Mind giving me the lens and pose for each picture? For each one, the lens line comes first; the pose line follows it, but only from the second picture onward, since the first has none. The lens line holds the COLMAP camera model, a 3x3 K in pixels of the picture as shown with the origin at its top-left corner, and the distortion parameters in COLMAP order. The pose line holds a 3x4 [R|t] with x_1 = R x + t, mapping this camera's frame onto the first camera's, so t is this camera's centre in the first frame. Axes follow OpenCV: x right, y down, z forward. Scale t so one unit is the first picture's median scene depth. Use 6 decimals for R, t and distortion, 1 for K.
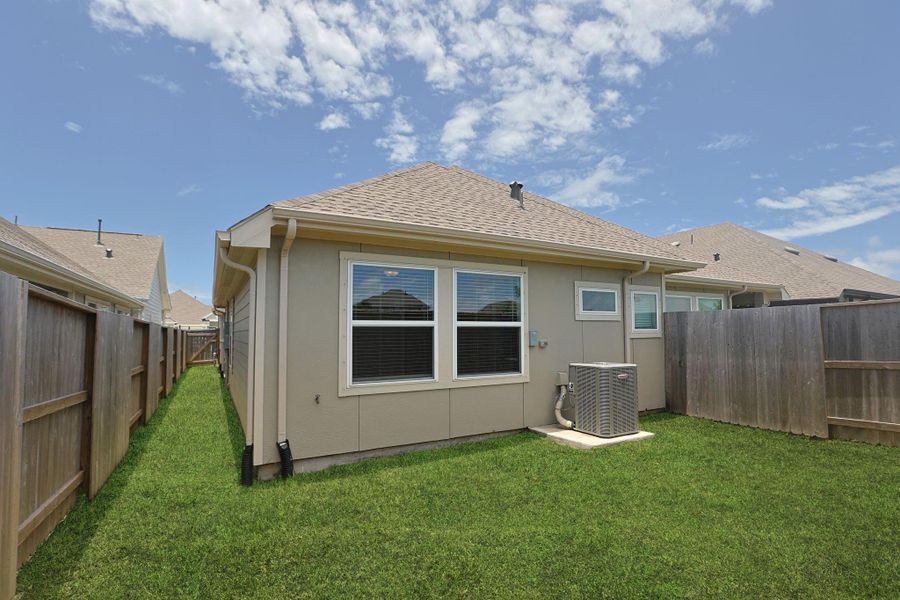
lens RADIAL K [[440.1, 0, 450.0], [0, 440.1, 300.0], [0, 0, 1]] dist [-0.047974, 0.014415]
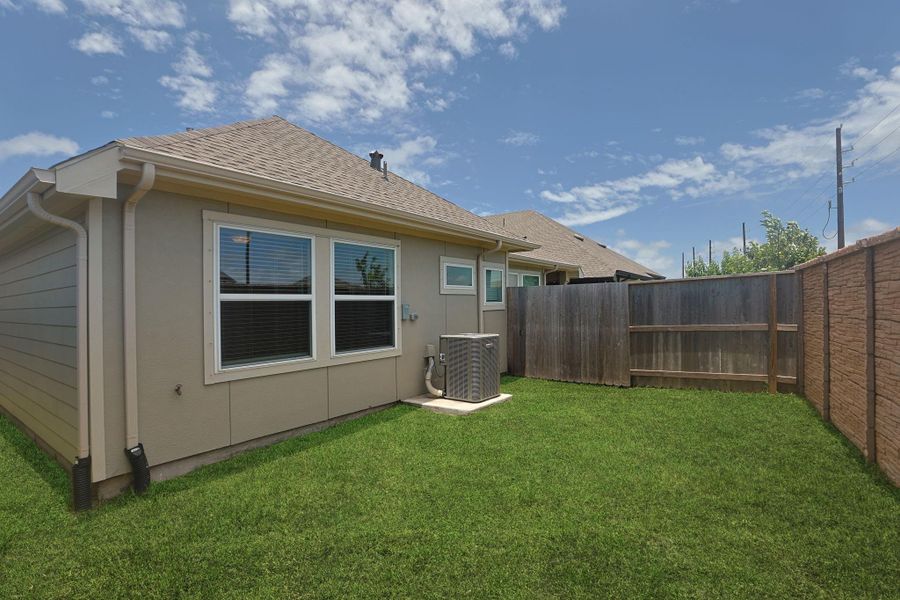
lens RADIAL K [[440.1, 0, 450.0], [0, 440.1, 300.0], [0, 0, 1]] dist [-0.047974, 0.014415]
pose [[0.907285, -0.004908, 0.420487, -0.124207], [-0.020134, 0.998278, 0.055095, 0.002303], [-0.420034, -0.058453, 0.905624, 0.042127]]
